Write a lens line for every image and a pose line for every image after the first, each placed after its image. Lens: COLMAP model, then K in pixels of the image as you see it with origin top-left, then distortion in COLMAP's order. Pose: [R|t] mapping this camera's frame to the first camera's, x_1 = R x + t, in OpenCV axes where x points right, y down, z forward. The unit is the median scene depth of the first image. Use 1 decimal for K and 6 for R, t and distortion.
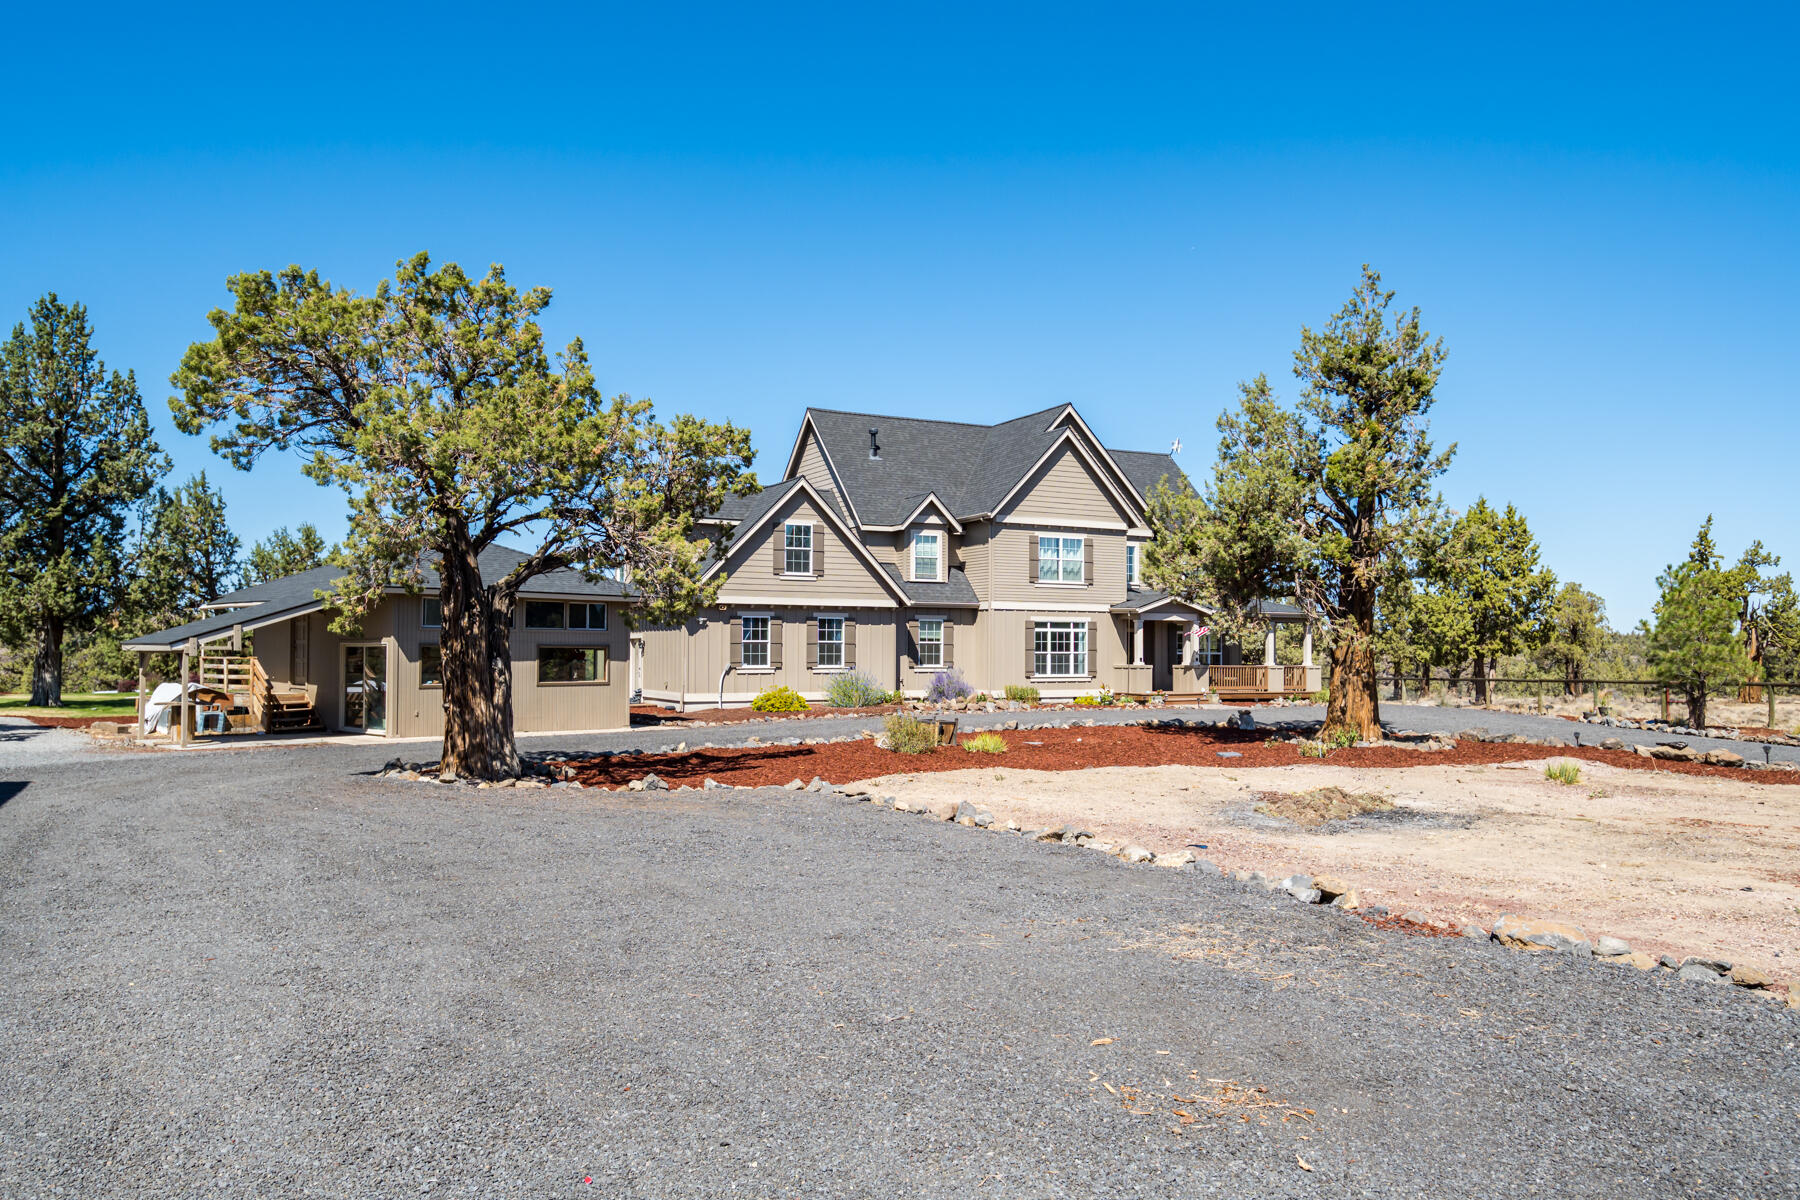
lens RADIAL K [[1296.2, 0, 905.6], [0, 1296.2, 598.0], [0, 0, 1]] dist [-0.005969, -0.000504]
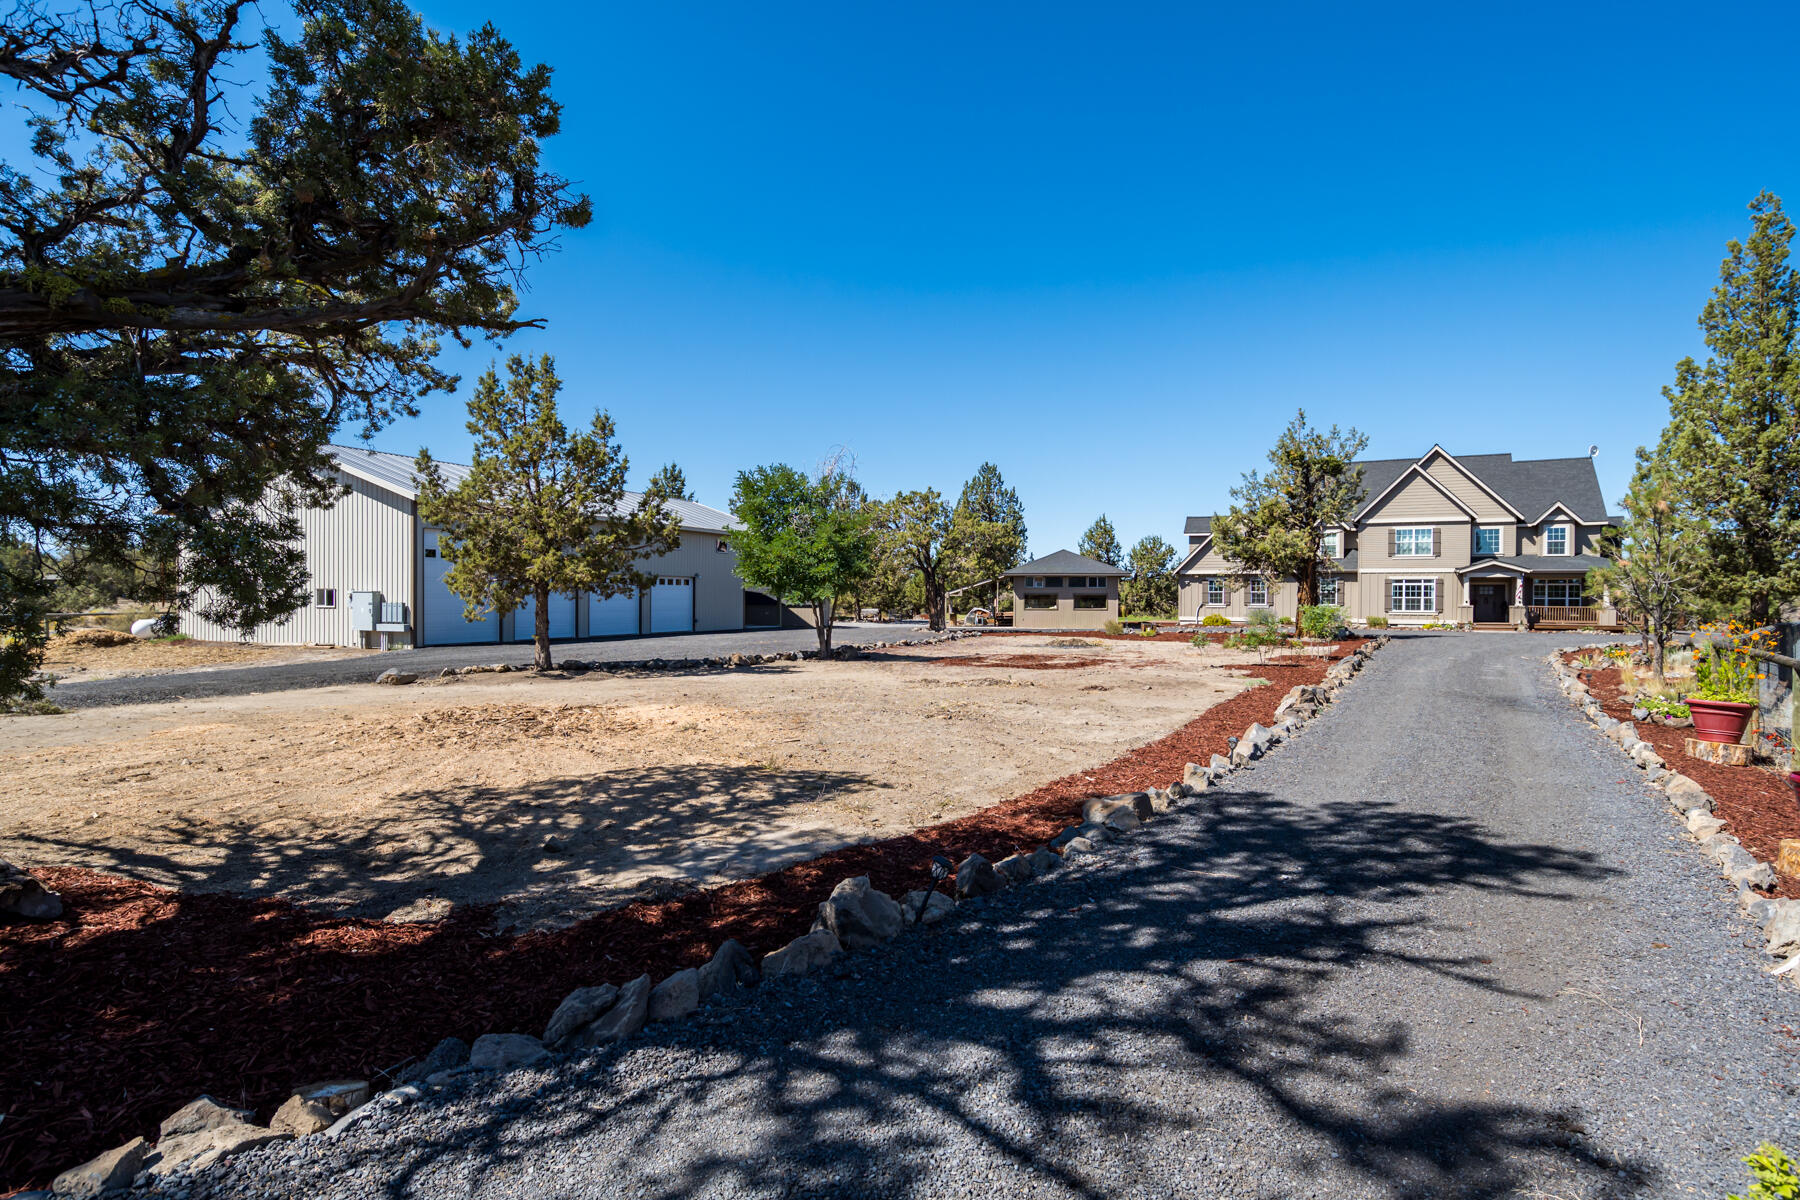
lens RADIAL K [[919.9, 0, 895.0], [0, 919.9, 600.1], [0, 0, 1]] dist [-0.022738, 0.012716]
pose [[0.567134, 0.002294, -0.823622, 0.730922], [0.030925, 0.999232, 0.024078, -0.003986], [0.823045, -0.039126, 0.566627, -0.230254]]
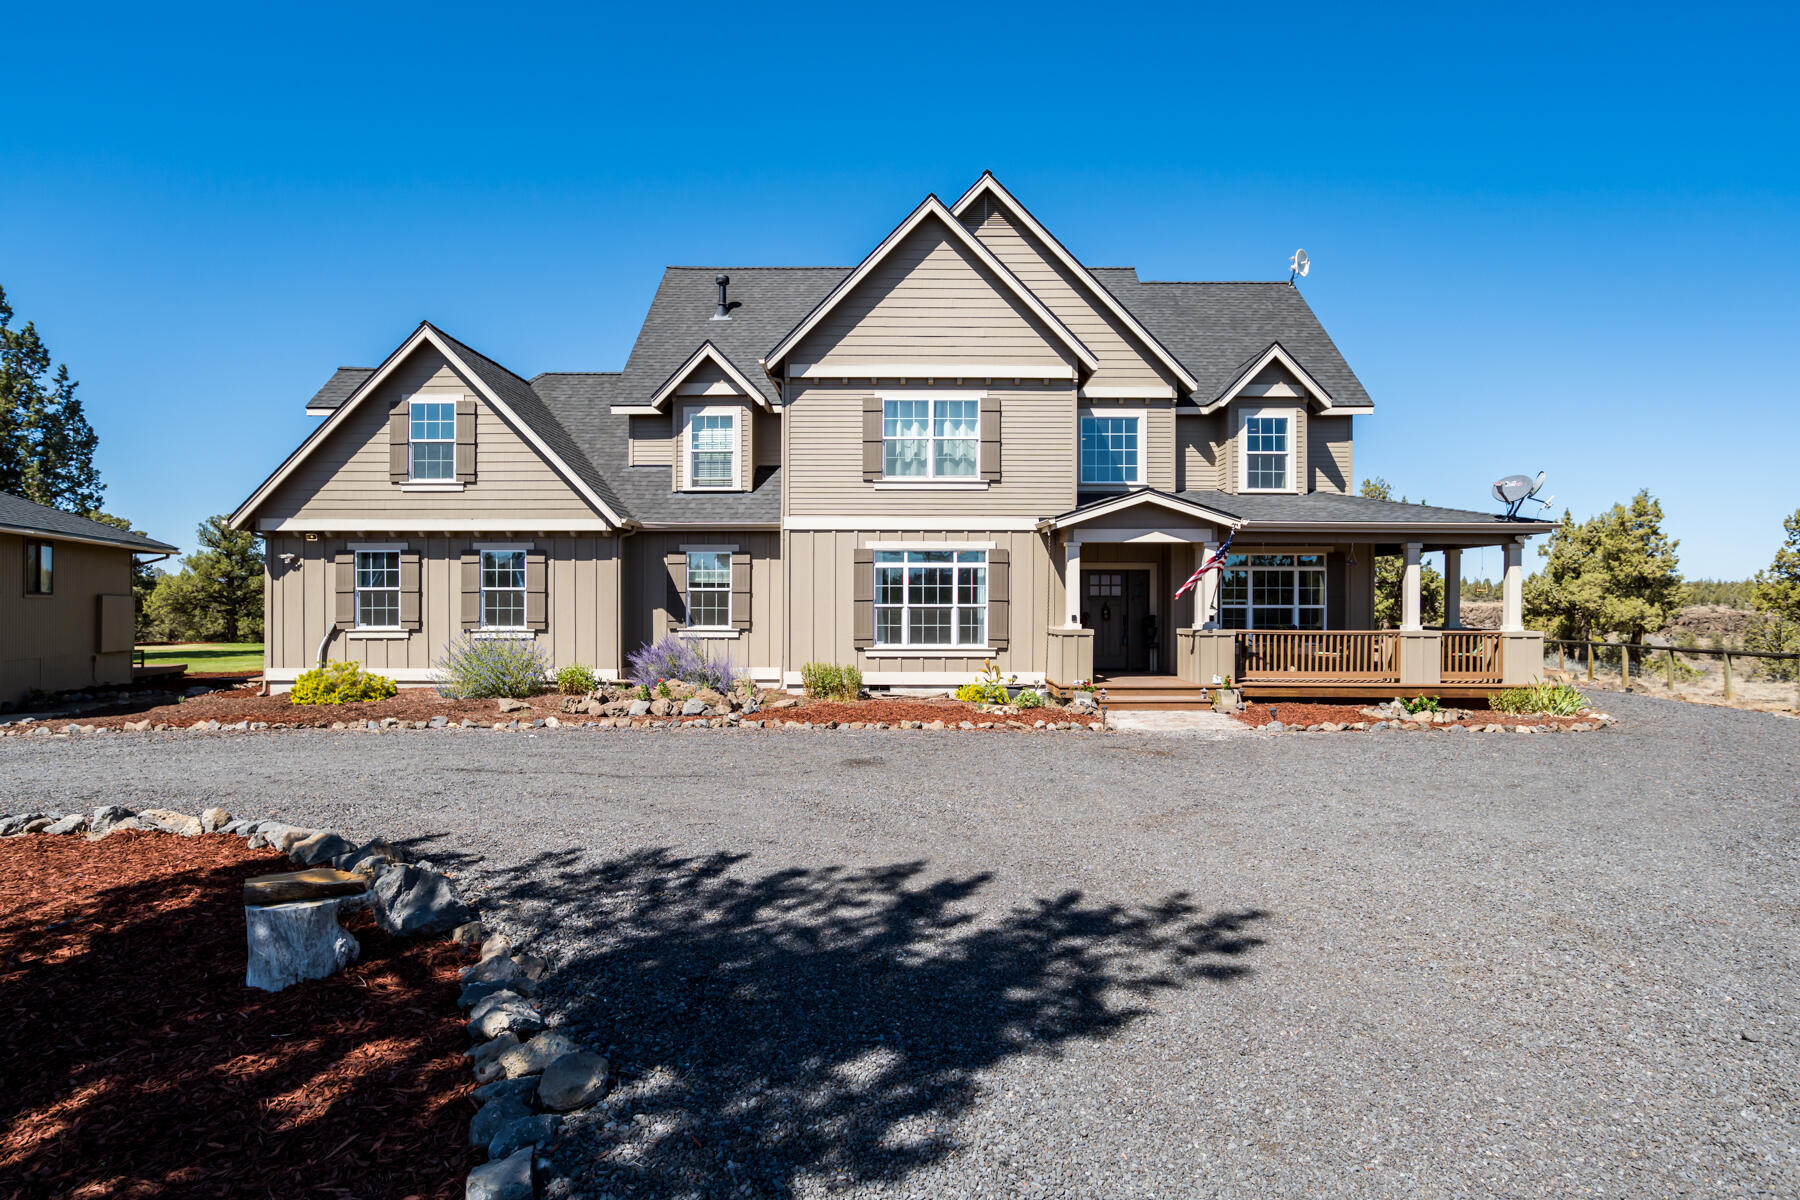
lens RADIAL K [[919.9, 0, 900.8], [0, 919.9, 602.9], [0, 0, 1]] dist [-0.022738, 0.012716]
pose [[0.881566, -0.003742, -0.472047, 0.302105], [0.020888, 0.999298, 0.031086, 0.029087], [0.471599, -0.037264, 0.881025, 0.658420]]
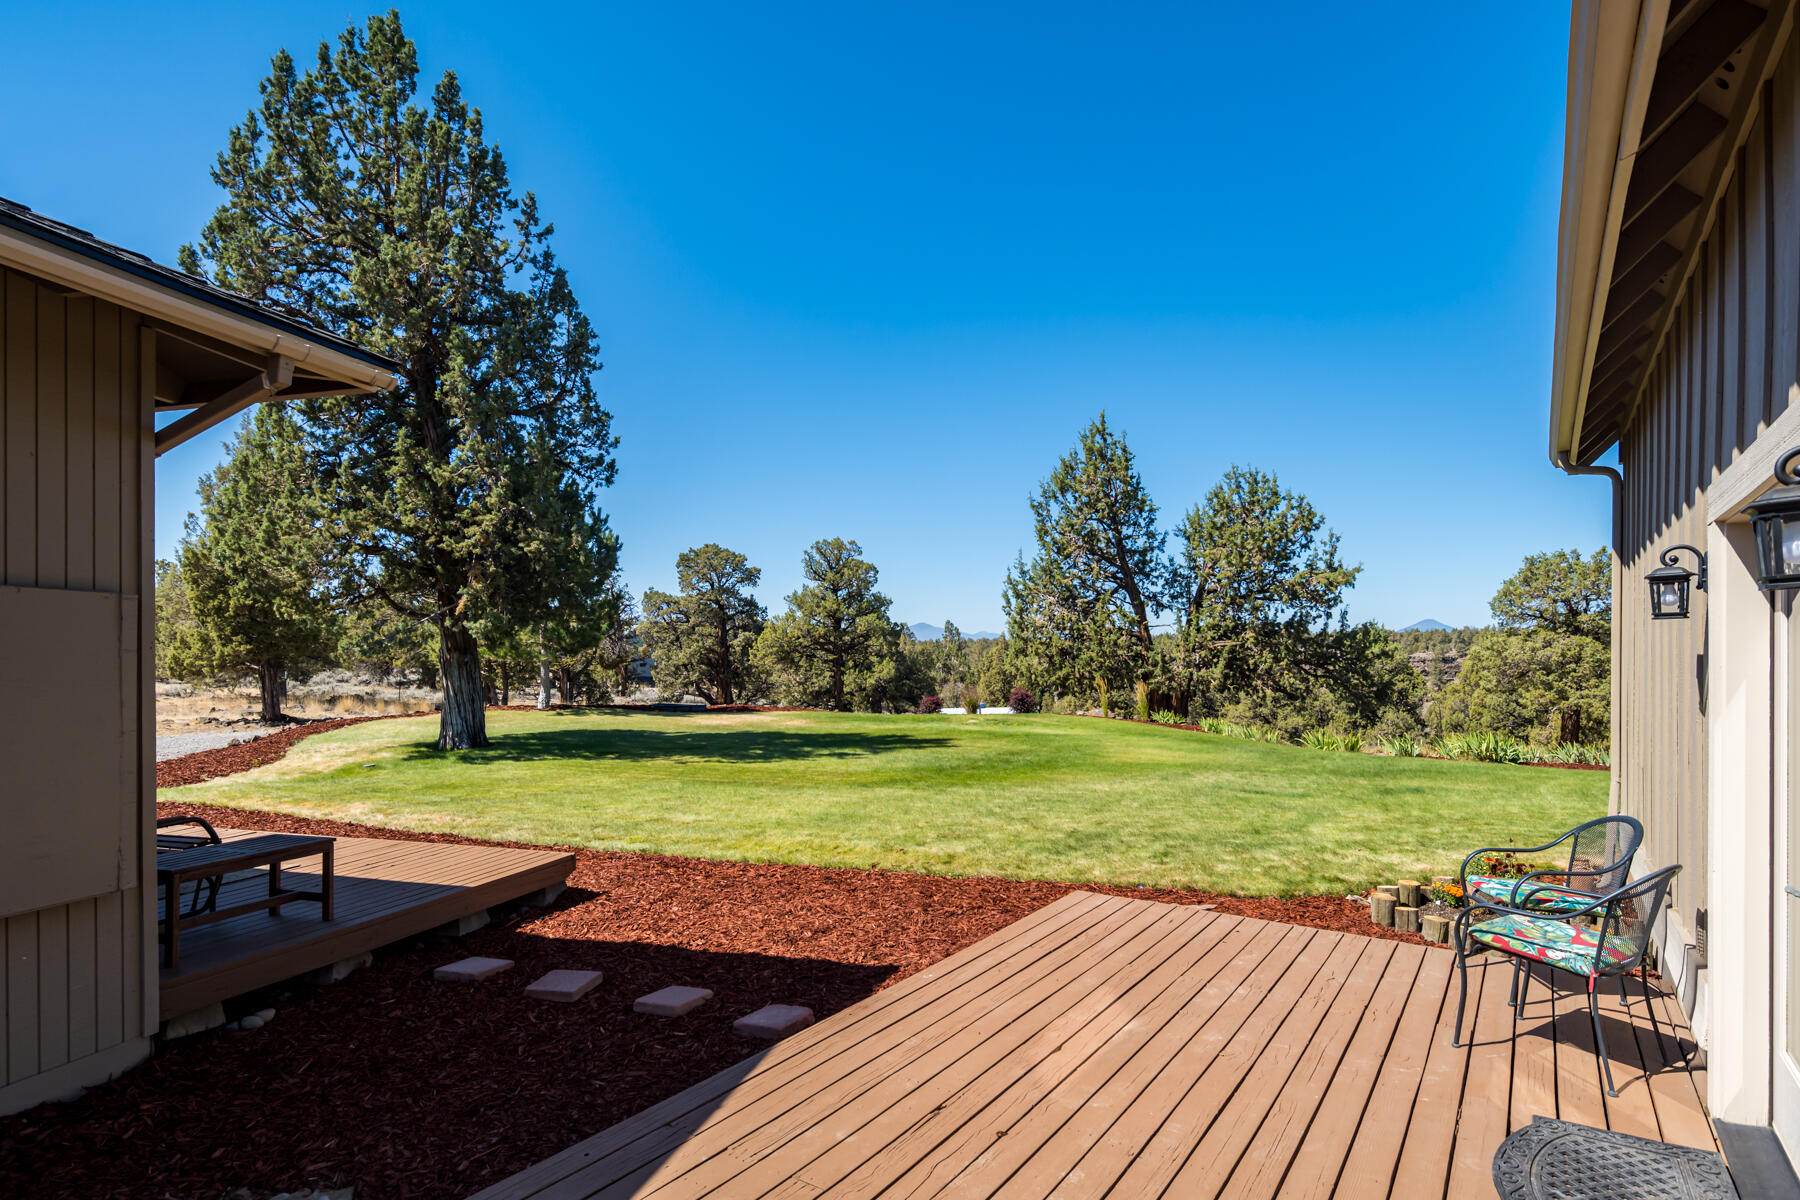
lens RADIAL K [[919.9, 0, 906.6], [0, 919.9, 660.8], [0, 0, 1]] dist [-0.022738, 0.012716]
pose [[0.470629, 0.004285, -0.882321, -0.182055], [0.033419, 0.999184, 0.022678, 0.039181], [0.881698, -0.040159, 0.470102, 0.922985]]
